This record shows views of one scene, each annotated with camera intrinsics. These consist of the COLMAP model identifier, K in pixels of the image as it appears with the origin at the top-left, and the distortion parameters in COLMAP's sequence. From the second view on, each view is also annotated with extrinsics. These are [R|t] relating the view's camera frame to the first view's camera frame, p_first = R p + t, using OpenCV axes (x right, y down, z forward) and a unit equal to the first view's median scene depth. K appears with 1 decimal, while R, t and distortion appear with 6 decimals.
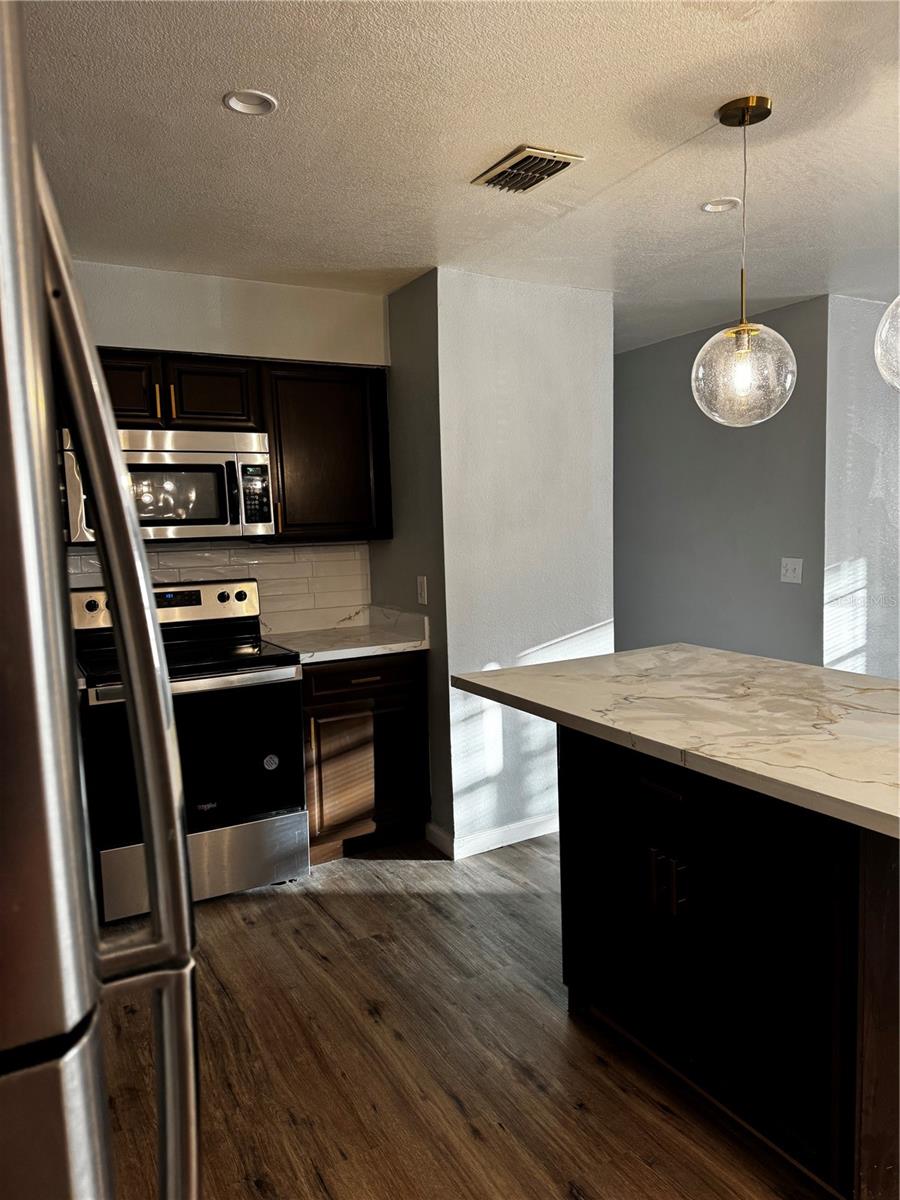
lens RADIAL K [[845.0, 0, 450.6], [0, 845.0, 616.2], [0, 0, 1]] dist [0.076650, -0.058038]
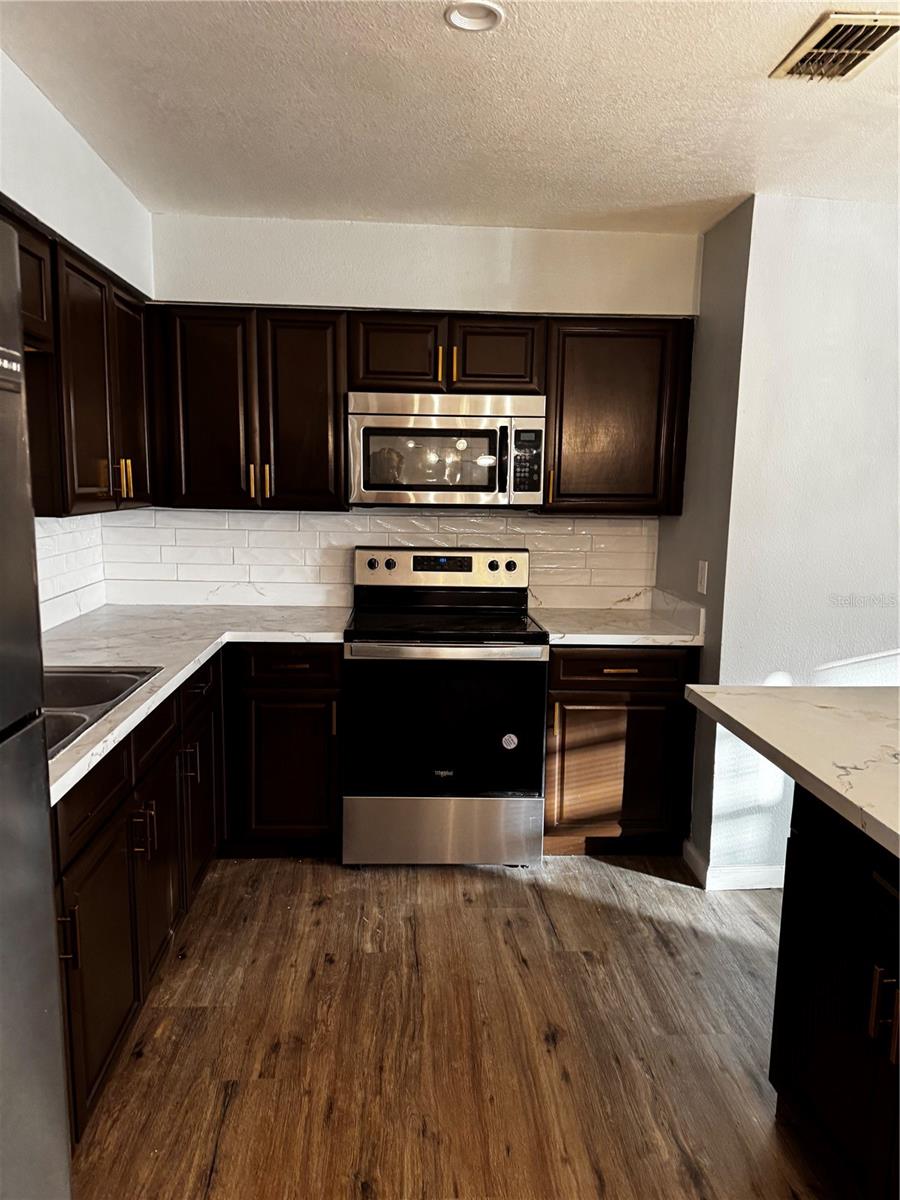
lens RADIAL K [[845.0, 0, 450.6], [0, 845.0, 616.2], [0, 0, 1]] dist [0.076650, -0.058038]
pose [[0.901763, 0.110944, -0.417750, 0.112097], [-0.092578, 0.993644, 0.064046, -0.024968], [0.422200, -0.019080, 0.906302, 0.106060]]
